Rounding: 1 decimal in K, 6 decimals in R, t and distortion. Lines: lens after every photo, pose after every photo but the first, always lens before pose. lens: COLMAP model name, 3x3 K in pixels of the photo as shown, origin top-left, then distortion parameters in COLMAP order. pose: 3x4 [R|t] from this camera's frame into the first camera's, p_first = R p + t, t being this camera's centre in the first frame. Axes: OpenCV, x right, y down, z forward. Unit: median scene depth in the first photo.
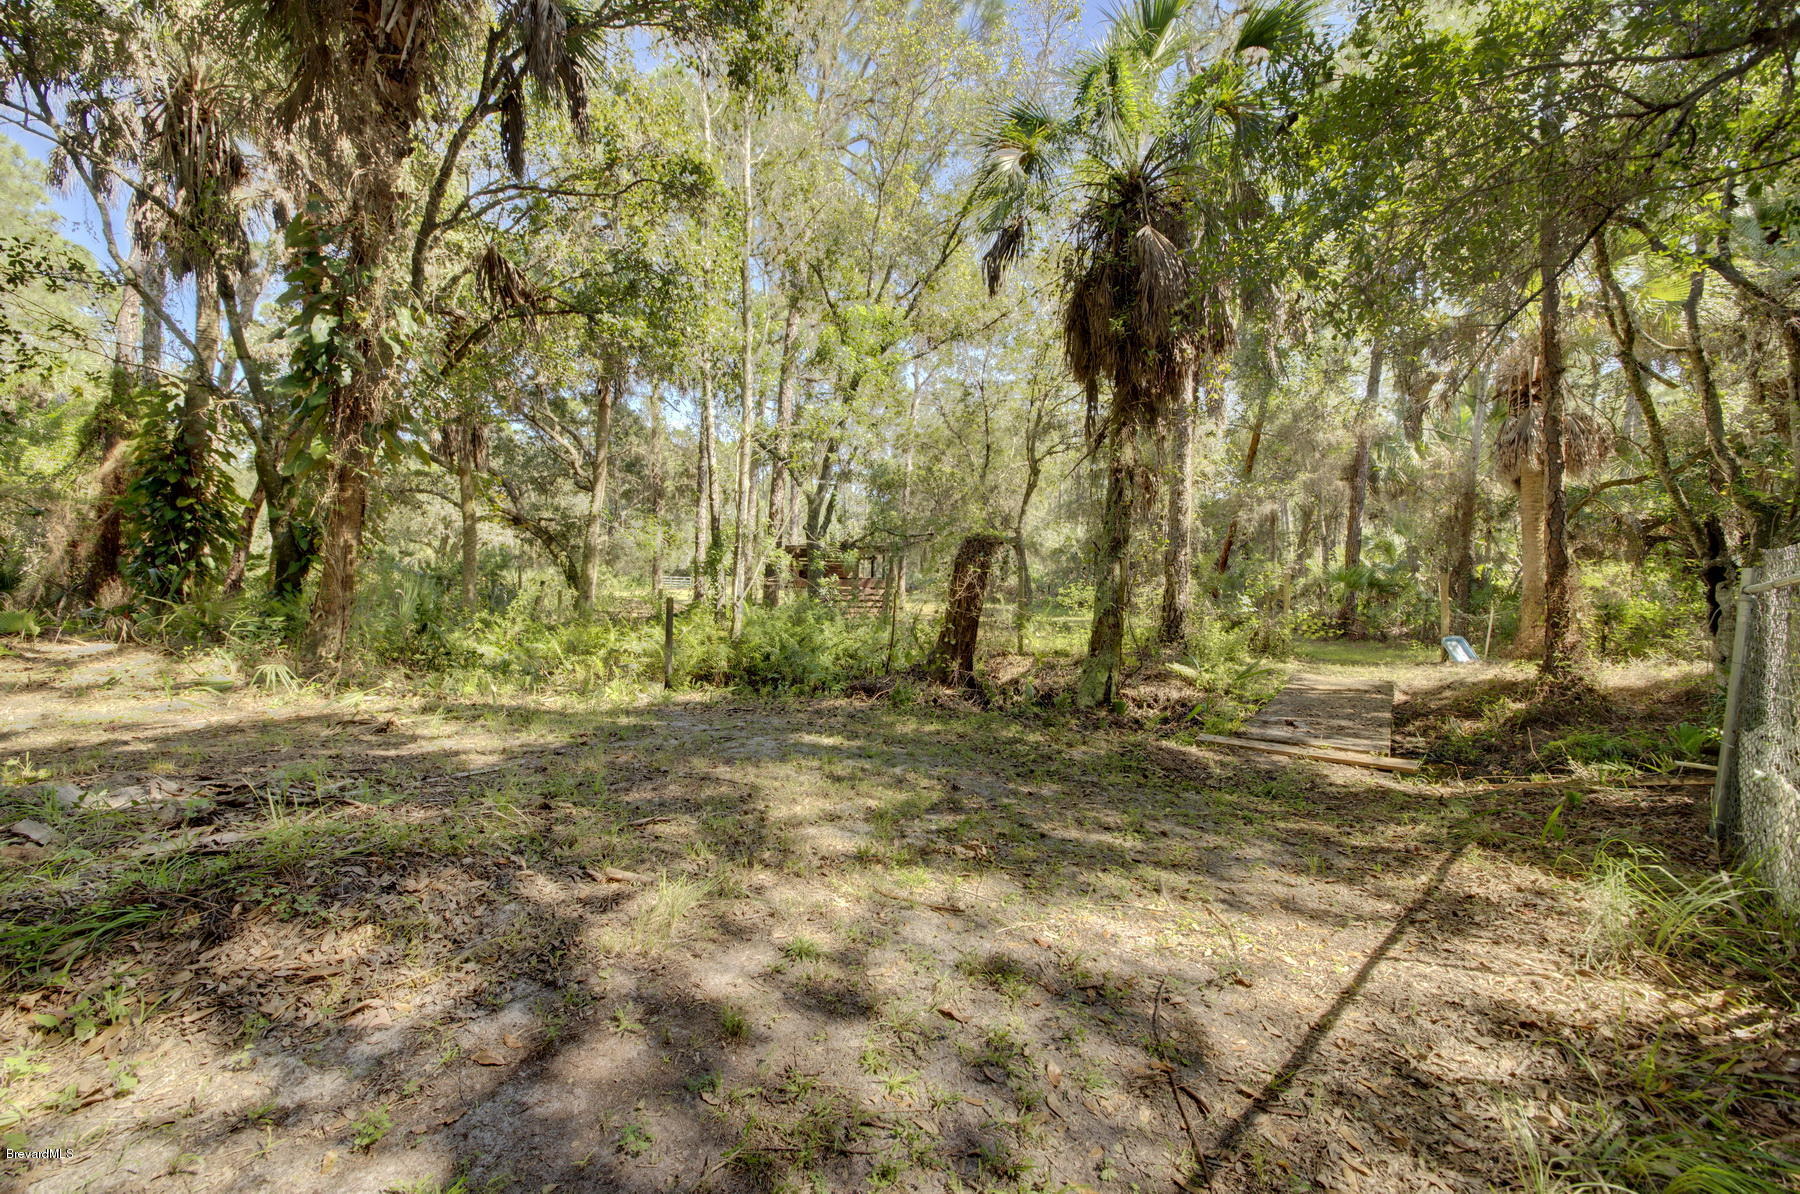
lens RADIAL K [[695.3, 0, 894.1], [0, 695.3, 593.2], [0, 0, 1]] dist [-0.019455, -0.000050]
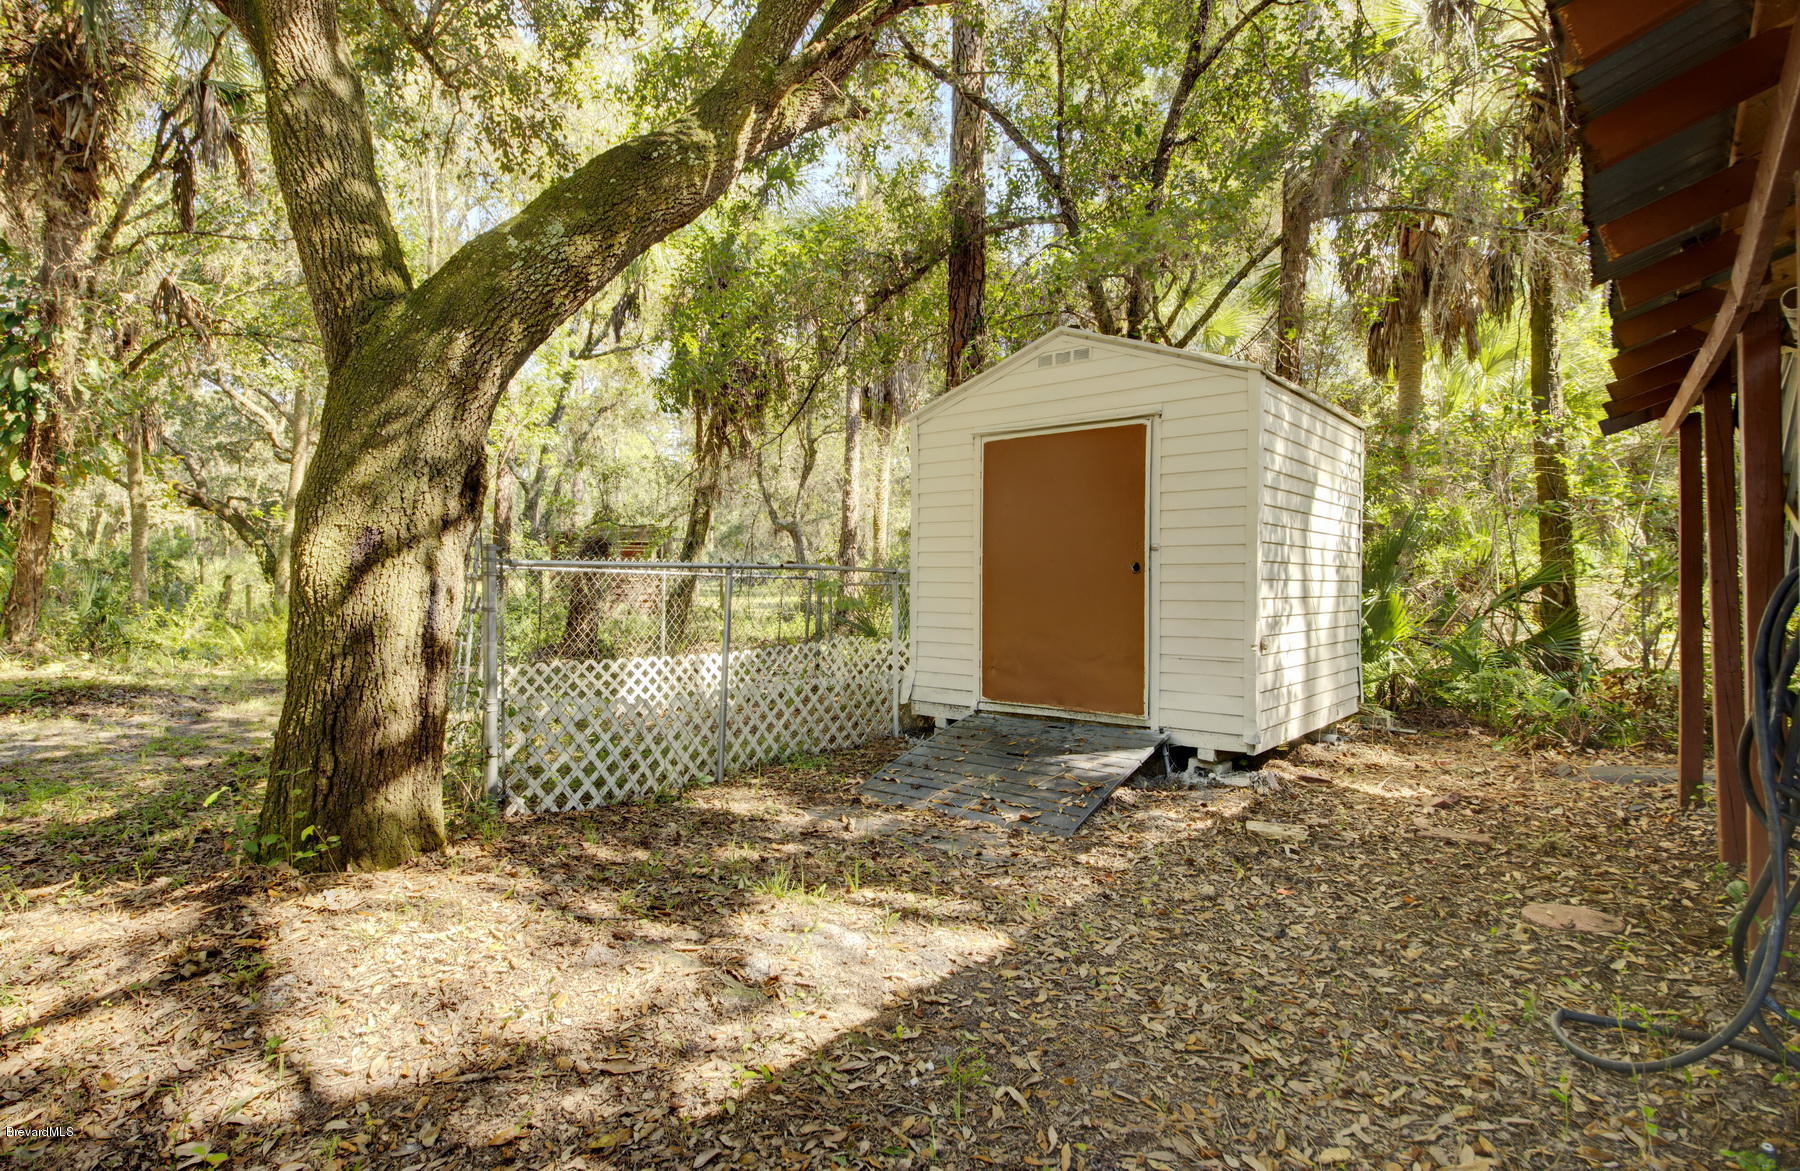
lens RADIAL K [[1011.1, 0, 902.1], [0, 1011.1, 580.3], [0, 0, 1]] dist [0.006627, -0.001664]
pose [[0.994642, -0.005739, 0.103222, 0.295564], [0.006438, 0.999959, -0.006437, 0.004508], [-0.103181, 0.007067, 0.994637, -0.520927]]
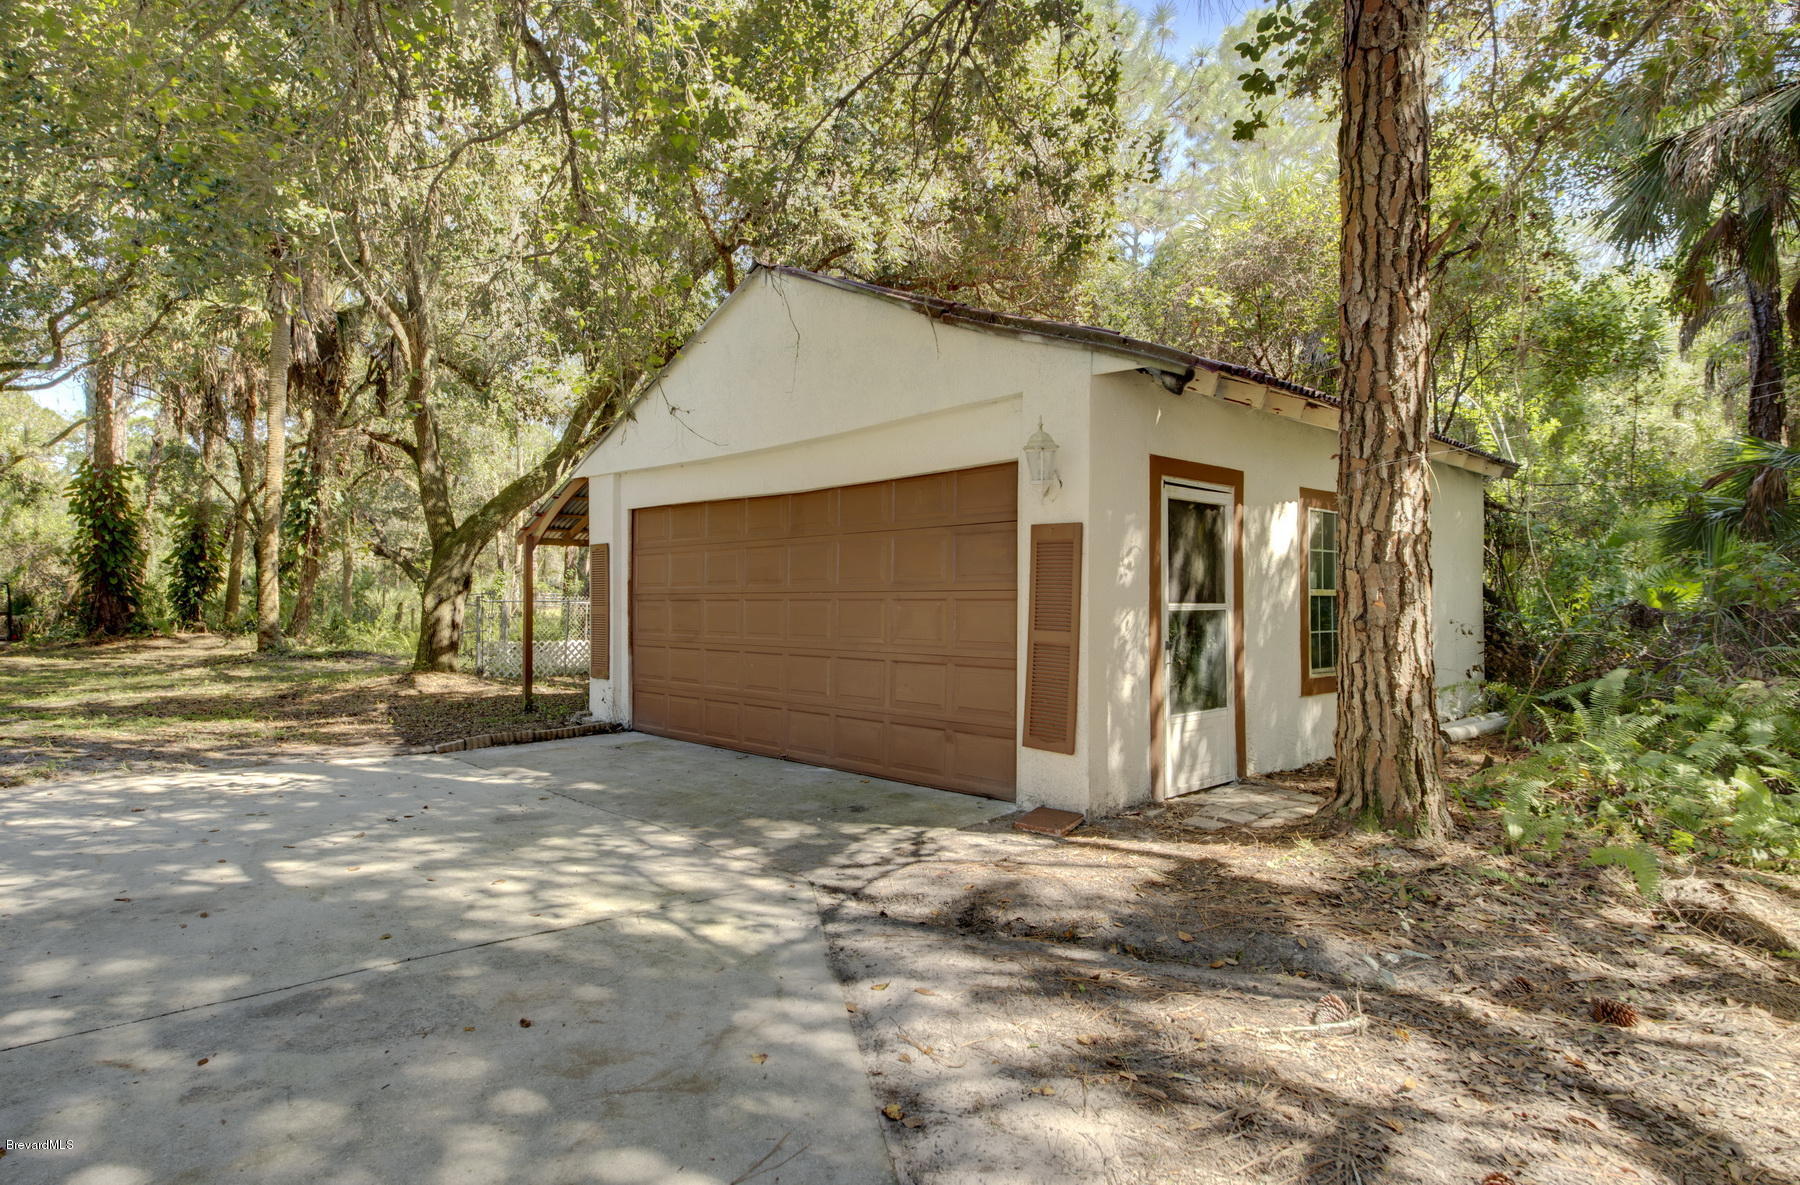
lens RADIAL K [[959.6, 0, 904.1], [0, 959.6, 596.4], [0, 0, 1]] dist [0.005301, 0.000743]
pose [[0.999993, -0.002397, 0.002849, 0.671499], [0.002444, 0.999856, -0.016813, 0.007973], [-0.002809, 0.016820, 0.999855, -1.259331]]
